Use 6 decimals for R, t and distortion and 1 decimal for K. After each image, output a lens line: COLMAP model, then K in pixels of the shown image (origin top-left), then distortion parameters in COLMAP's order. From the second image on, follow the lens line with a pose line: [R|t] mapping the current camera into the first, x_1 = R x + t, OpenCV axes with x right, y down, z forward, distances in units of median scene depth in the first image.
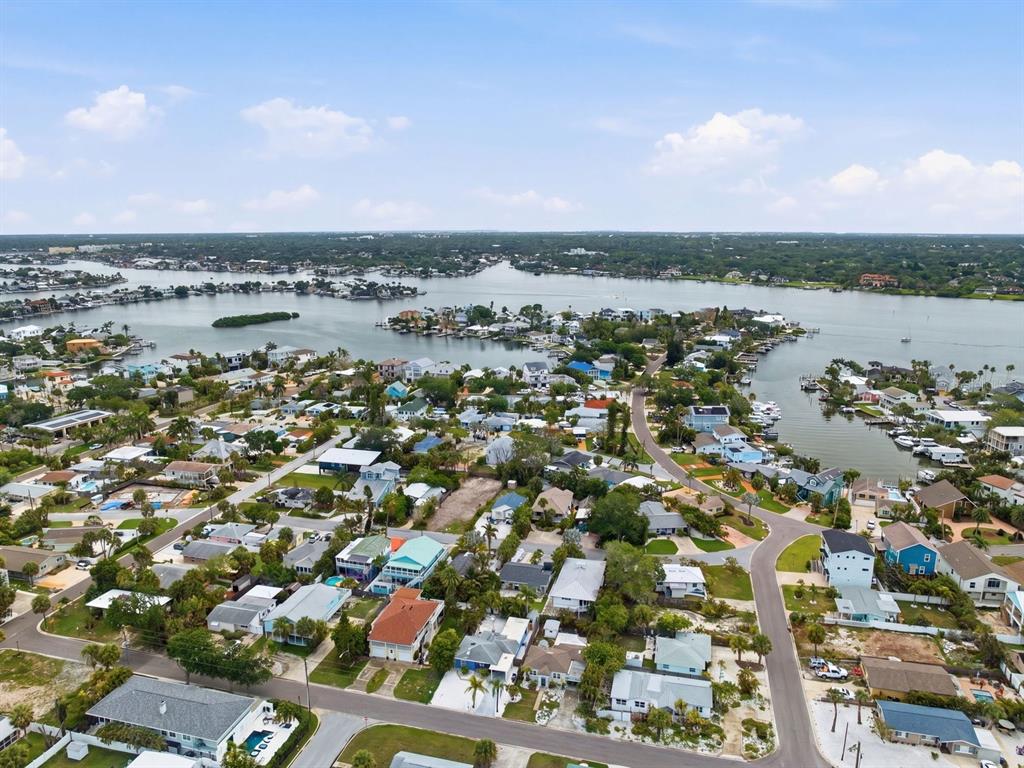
lens RADIAL K [[725.9, 0, 513.3], [0, 725.9, 385.2], [0, 0, 1]] dist [-0.027116, -0.006622]
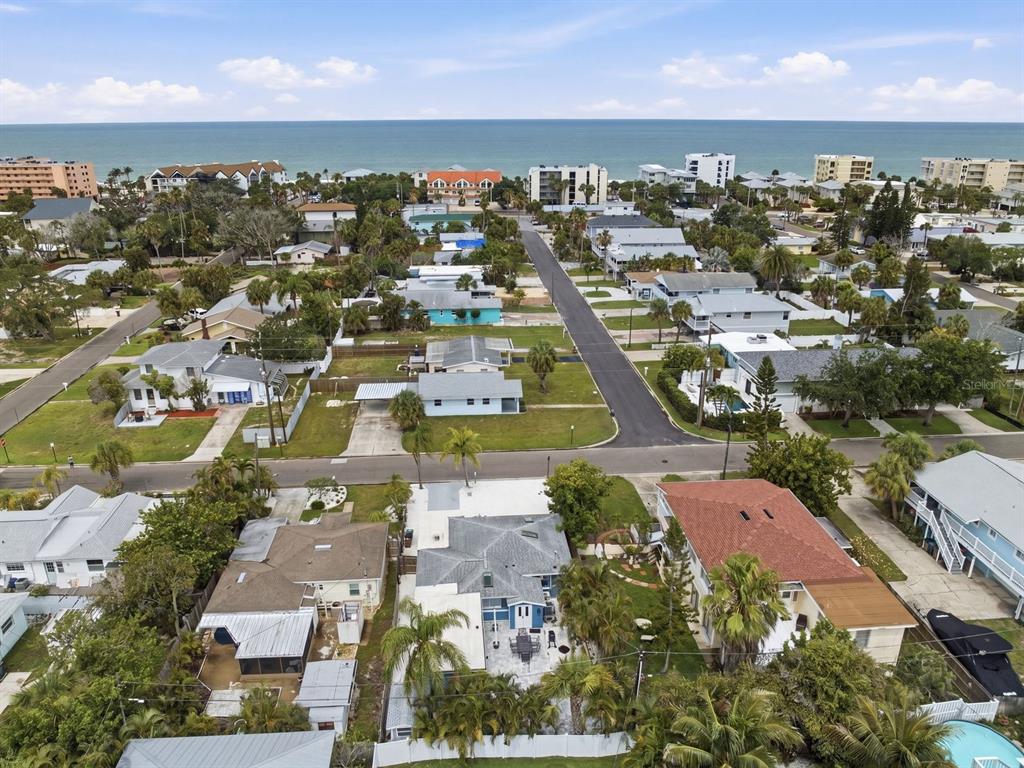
lens RADIAL K [[725.9, 0, 508.0], [0, 725.9, 384.7], [0, 0, 1]] dist [-0.027116, -0.006622]
pose [[-0.946954, 0.118804, -0.298603, 0.051313], [-0.062326, 0.843626, 0.533302, 0.073719], [0.315267, 0.523623, -0.791470, 1.060139]]
